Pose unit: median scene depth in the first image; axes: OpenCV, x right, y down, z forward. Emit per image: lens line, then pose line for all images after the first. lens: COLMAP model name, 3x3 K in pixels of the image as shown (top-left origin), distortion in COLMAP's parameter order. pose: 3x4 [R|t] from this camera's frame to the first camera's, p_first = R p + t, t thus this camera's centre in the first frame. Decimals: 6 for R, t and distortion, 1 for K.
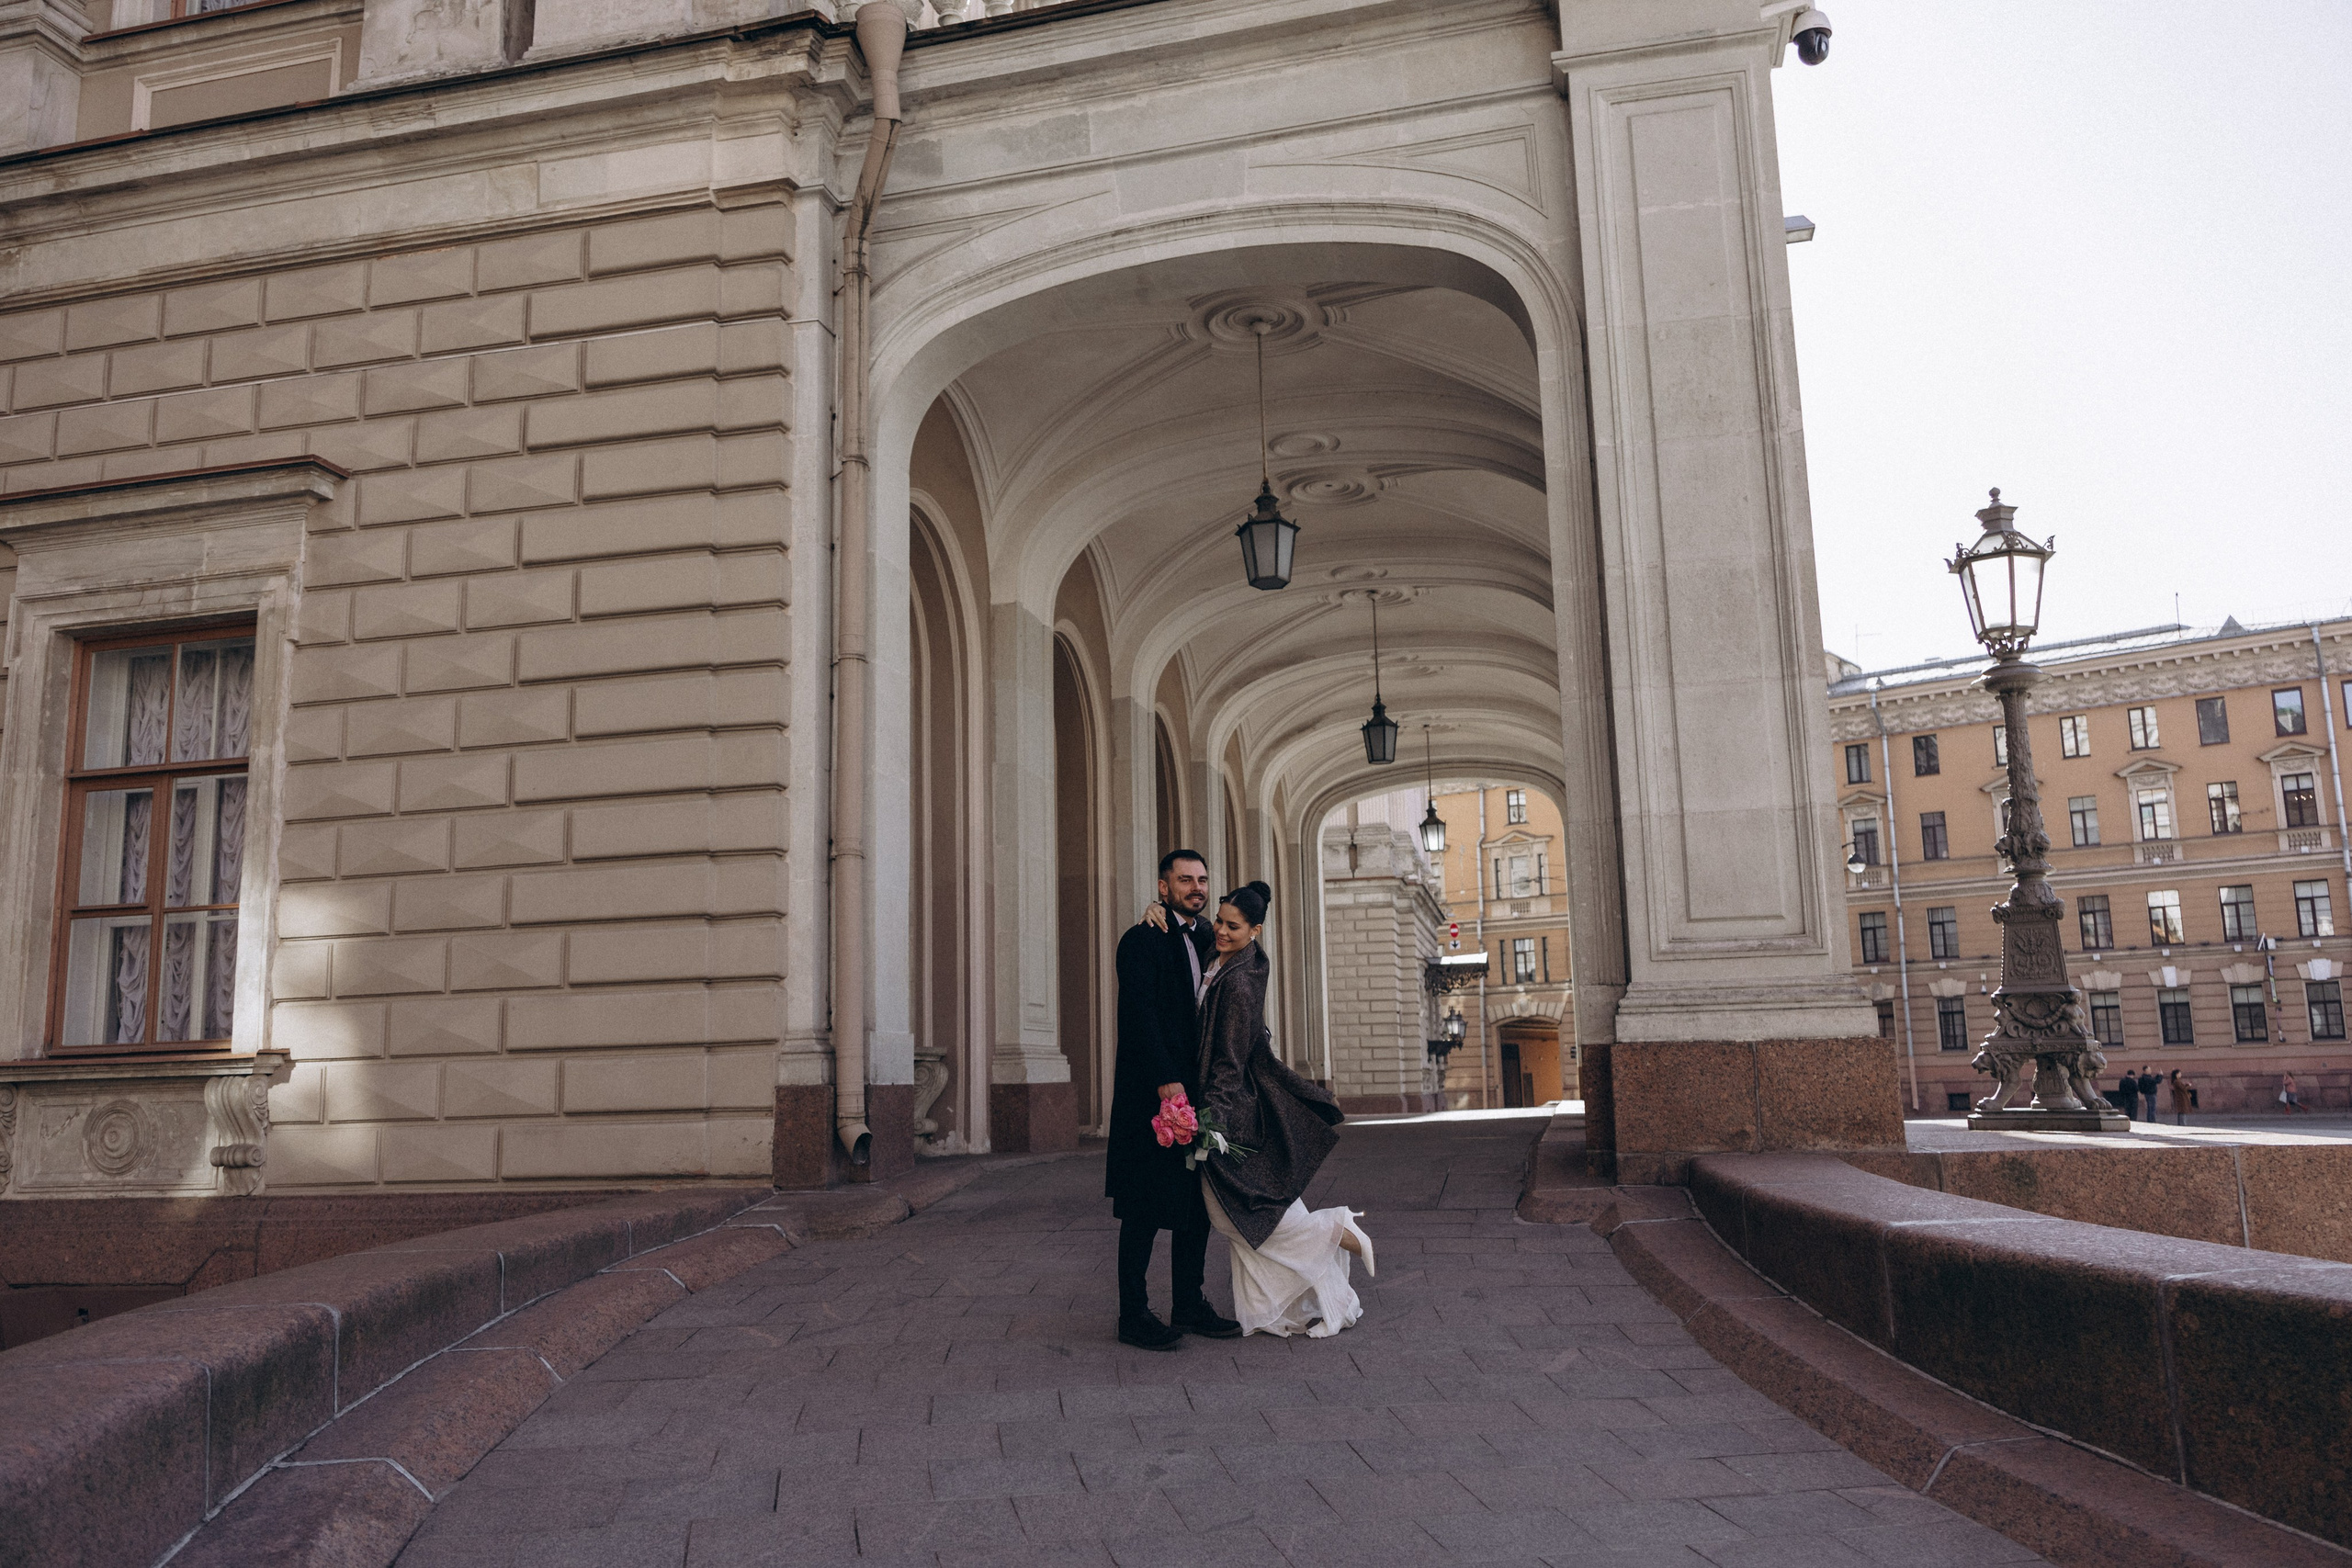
lens RADIAL K [[1792.0, 0, 1209.9], [0, 1792.0, 788.7], [0, 0, 1]] dist [0.016316, -0.059974]
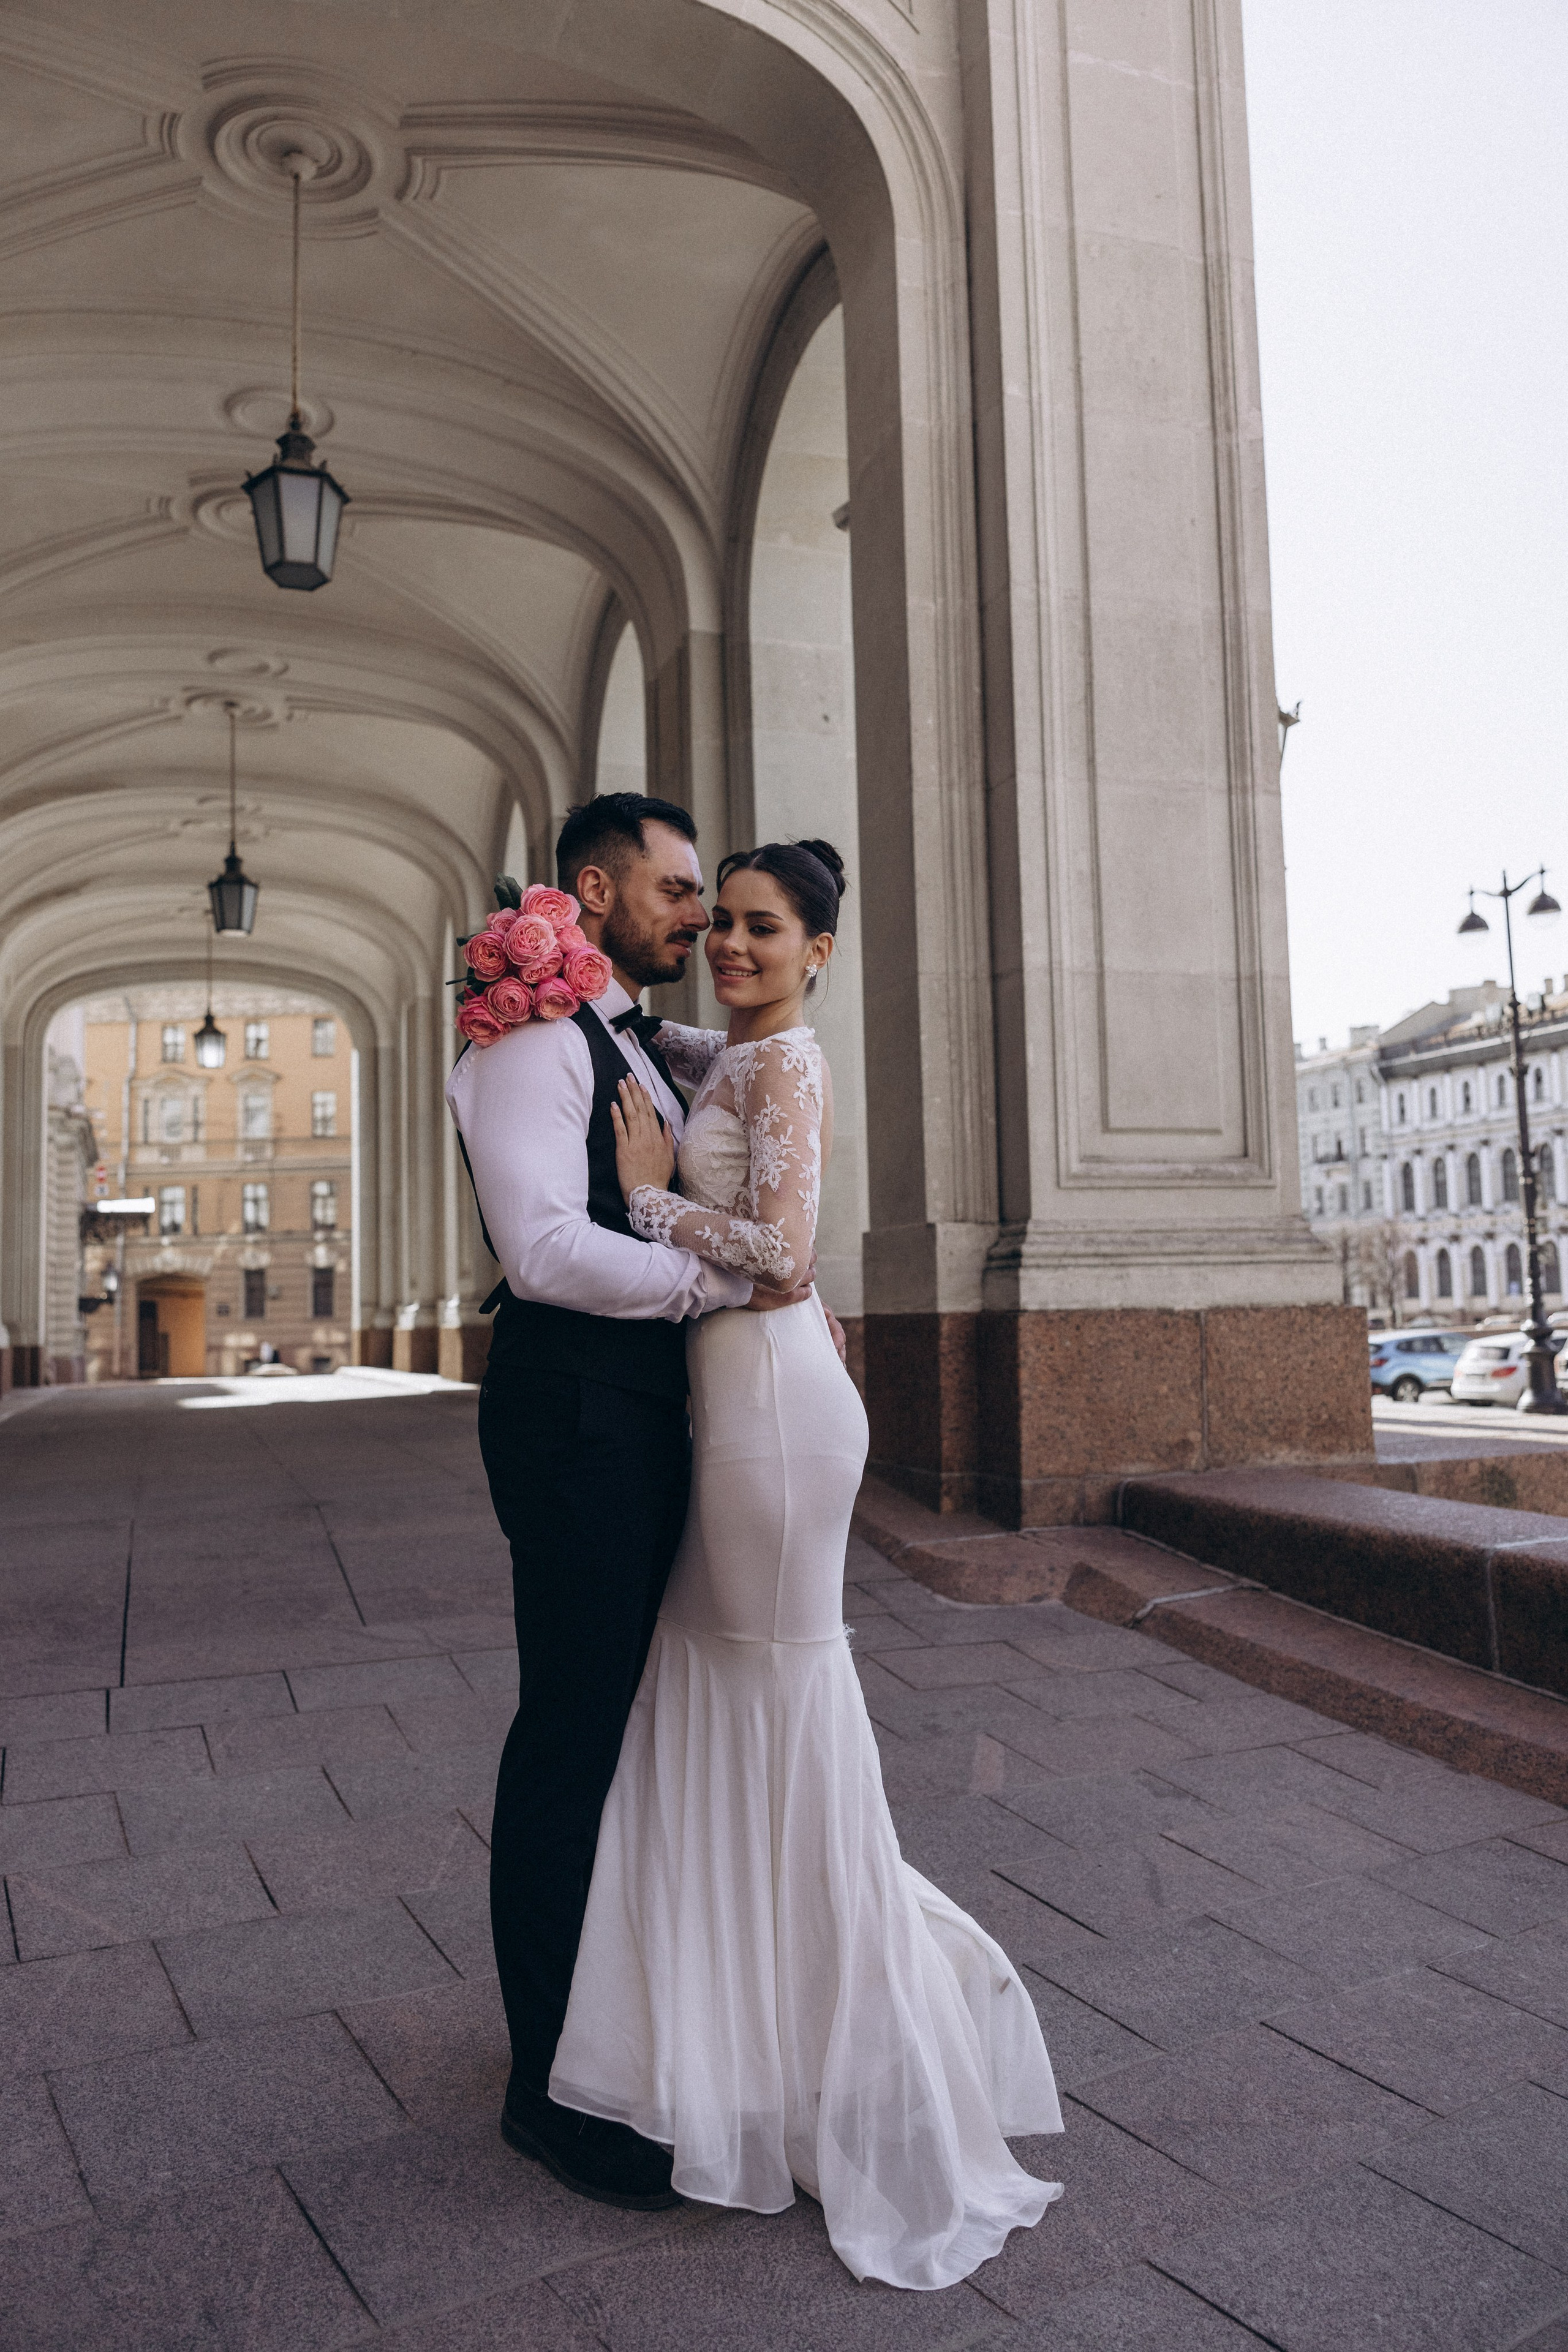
lens RADIAL K [[1792.1, 0, 812.2], [0, 1792.1, 1178.4], [0, 0, 1]] dist [0.016316, -0.059974]
pose [[0.856953, 0.041866, 0.513691, -0.155376], [-0.079231, 0.995549, 0.051038, 0.059818], [-0.509268, -0.084438, 0.856456, 0.434962]]
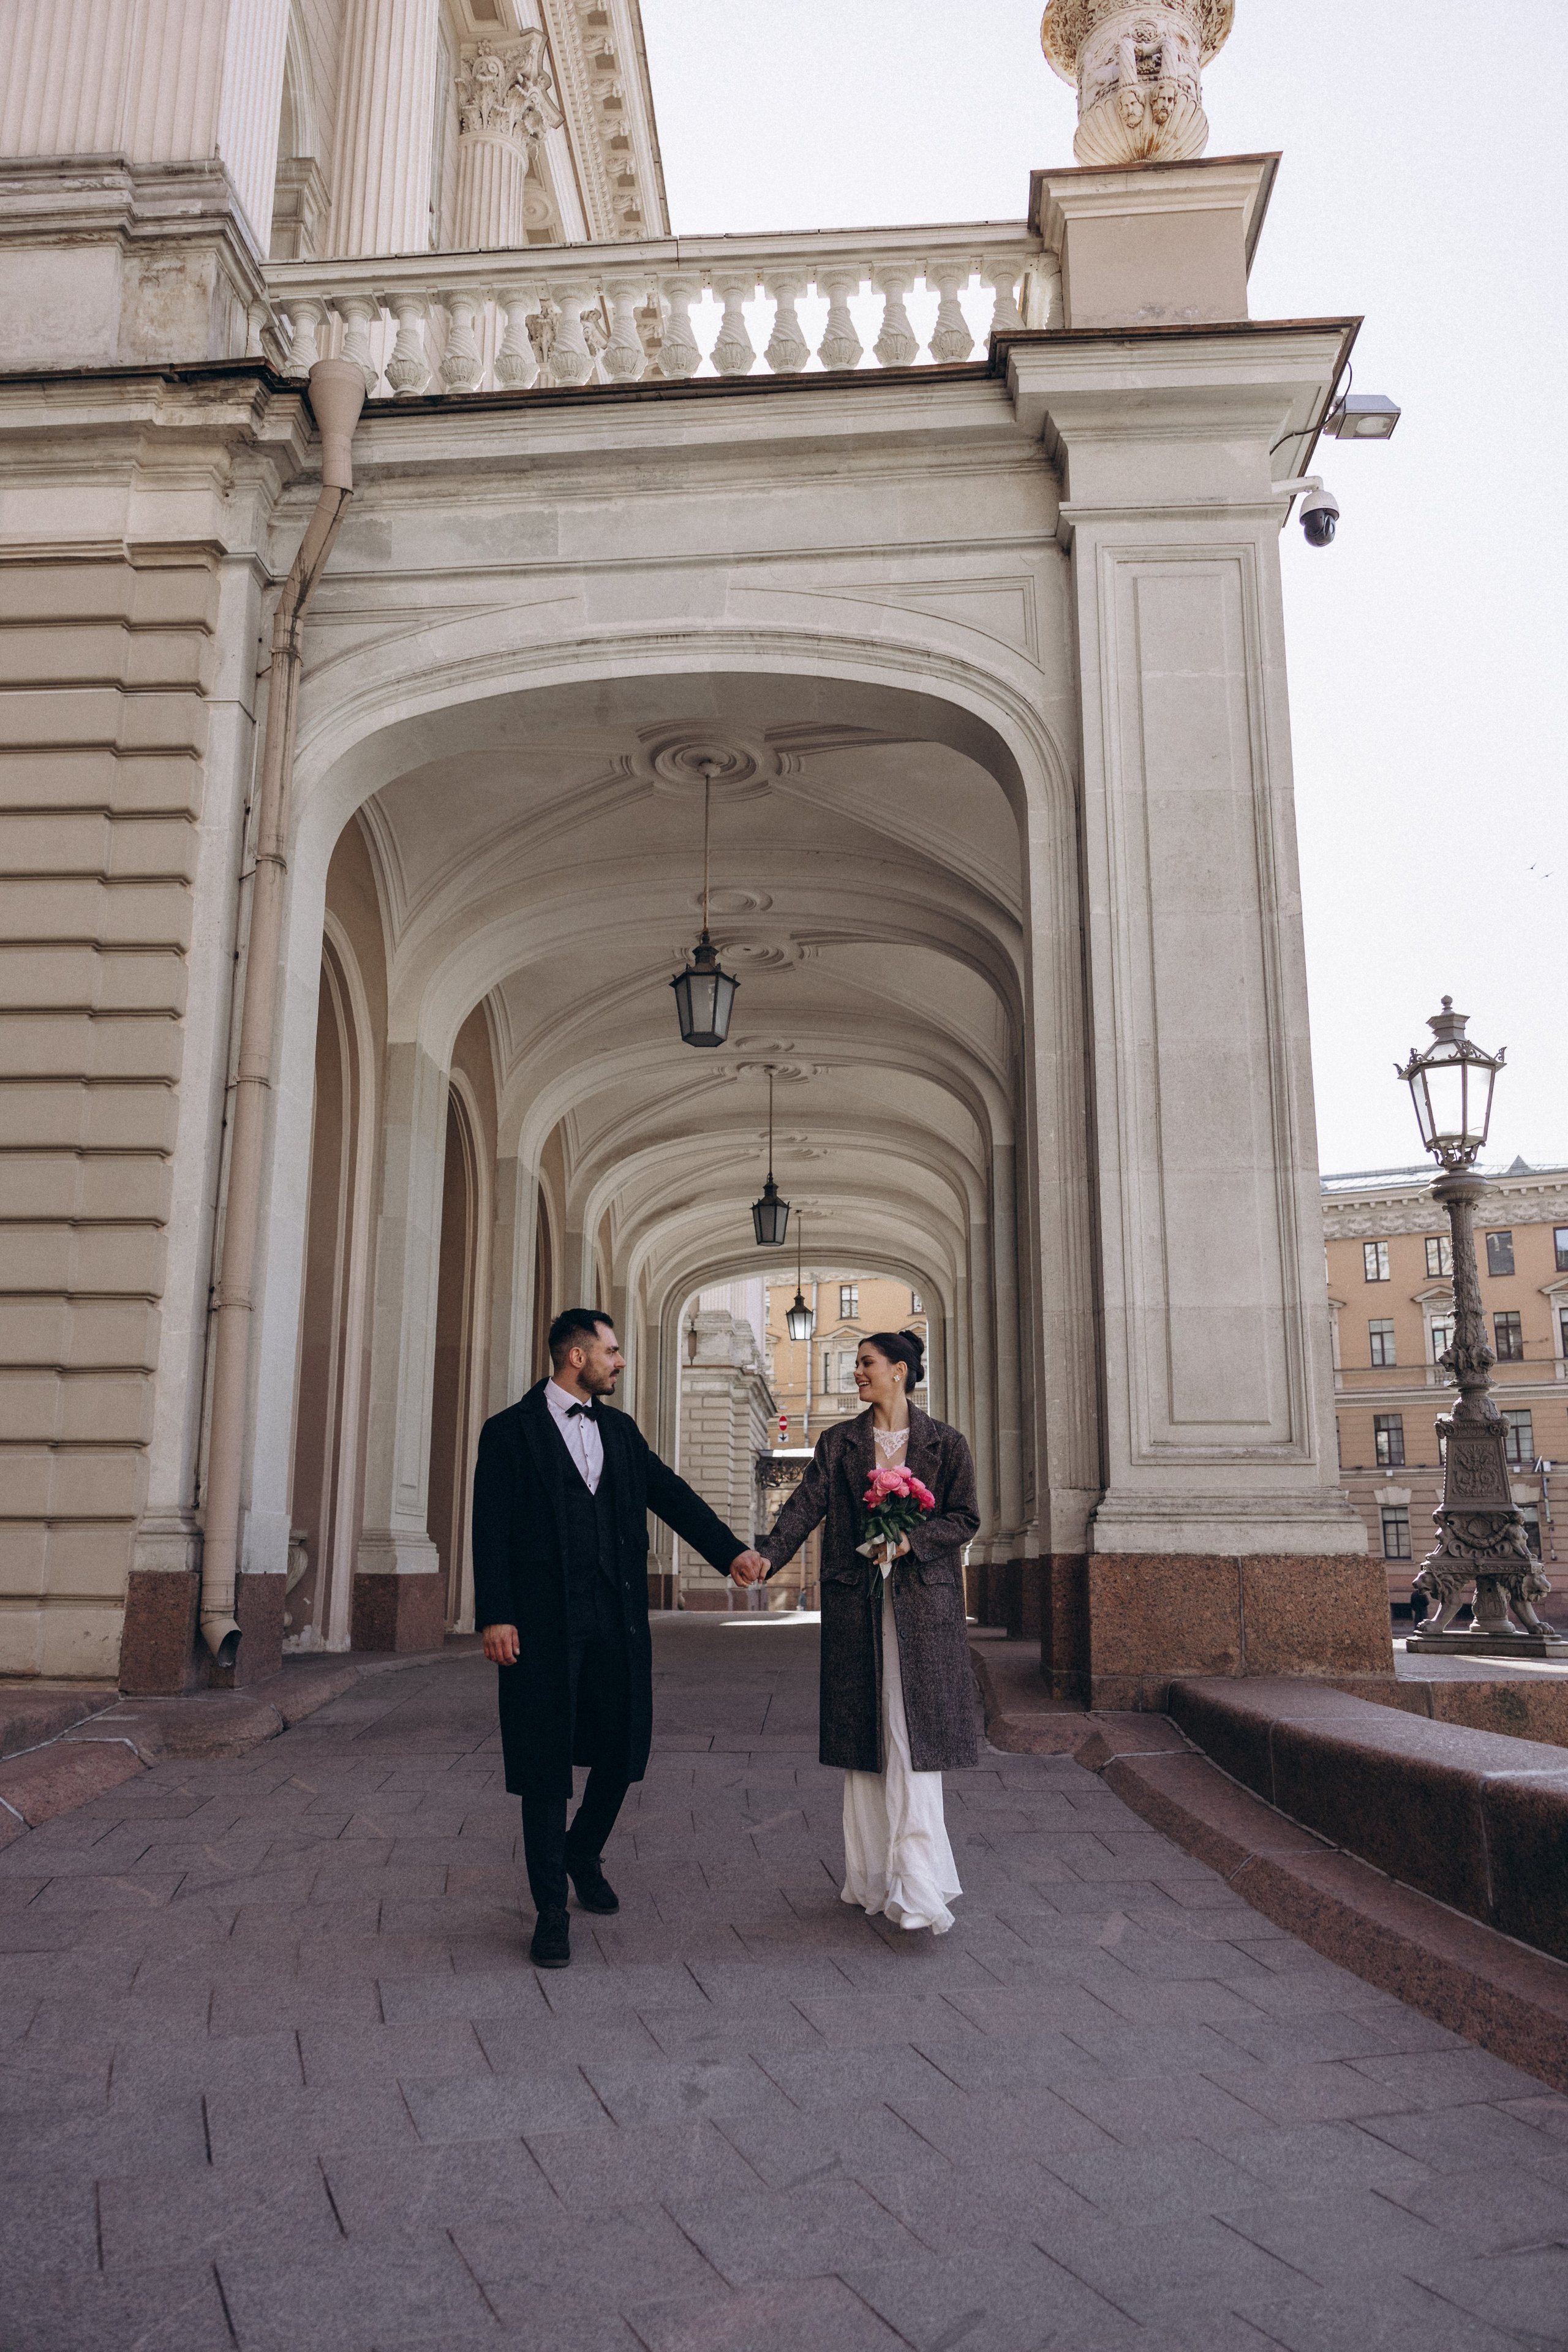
lens RADIAL K [[1792.1, 0, 812.2], [0, 1792.1, 1178.4], [0, 0, 1]] dist [0.016316, -0.059974]
pose [[0.986255, 0.063819, 0.152411, -0.060909], [-0.055403, 0.996728, -0.058850, 0.011226], [-0.155668, 0.049597, 0.986564, 0.094600]]
